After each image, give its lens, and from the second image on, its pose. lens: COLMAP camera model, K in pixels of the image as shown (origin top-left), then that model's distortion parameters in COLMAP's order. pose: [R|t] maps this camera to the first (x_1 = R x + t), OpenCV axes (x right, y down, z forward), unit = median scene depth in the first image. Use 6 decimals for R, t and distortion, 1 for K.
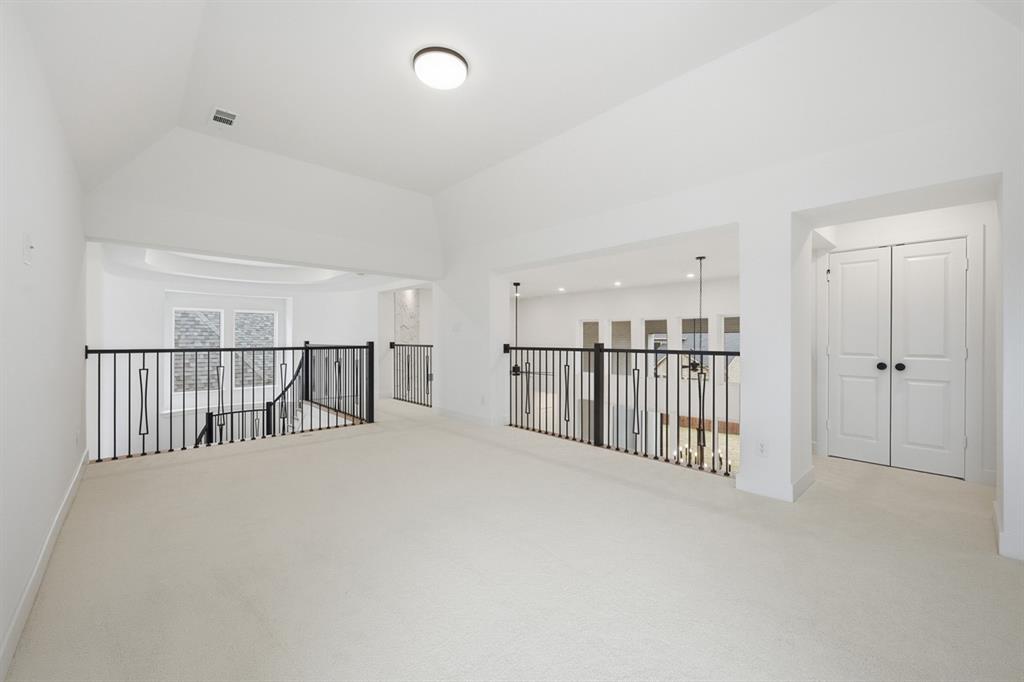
lens RADIAL K [[405.8, 0, 513.4], [0, 405.8, 341.2], [0, 0, 1]] dist [0.000502, 0.000078]
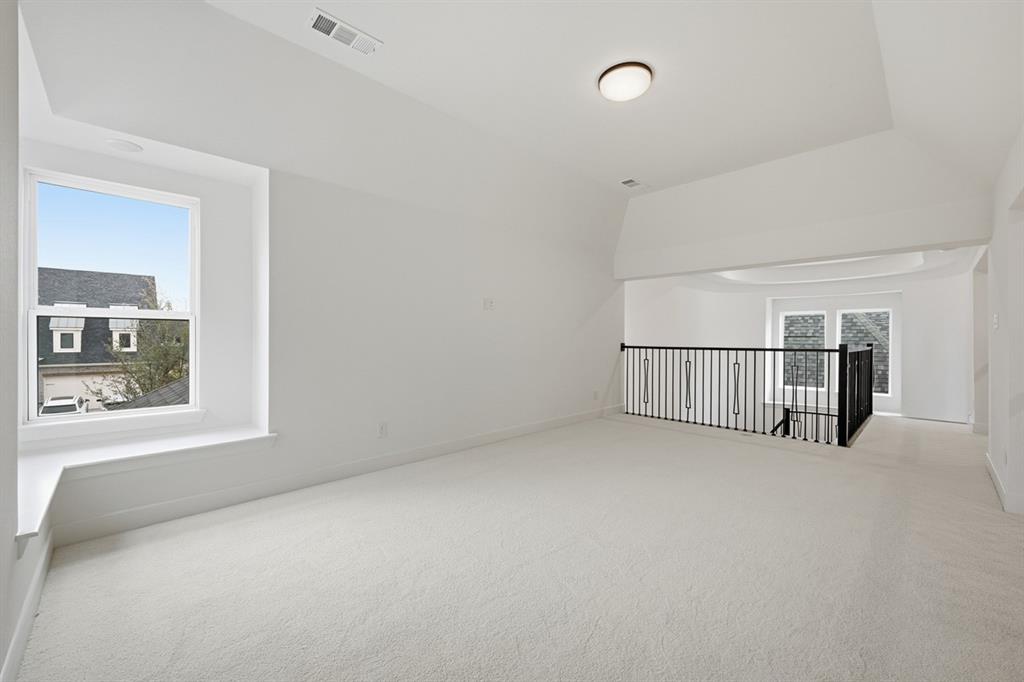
lens RADIAL K [[405.8, 0, 513.4], [0, 405.8, 341.2], [0, 0, 1]] dist [0.000502, 0.000078]
pose [[0.185396, 0.006336, -0.982643, 0.208841], [-0.010277, 0.999937, 0.004509, 0.000206], [0.982610, 0.009263, 0.185449, 0.071586]]
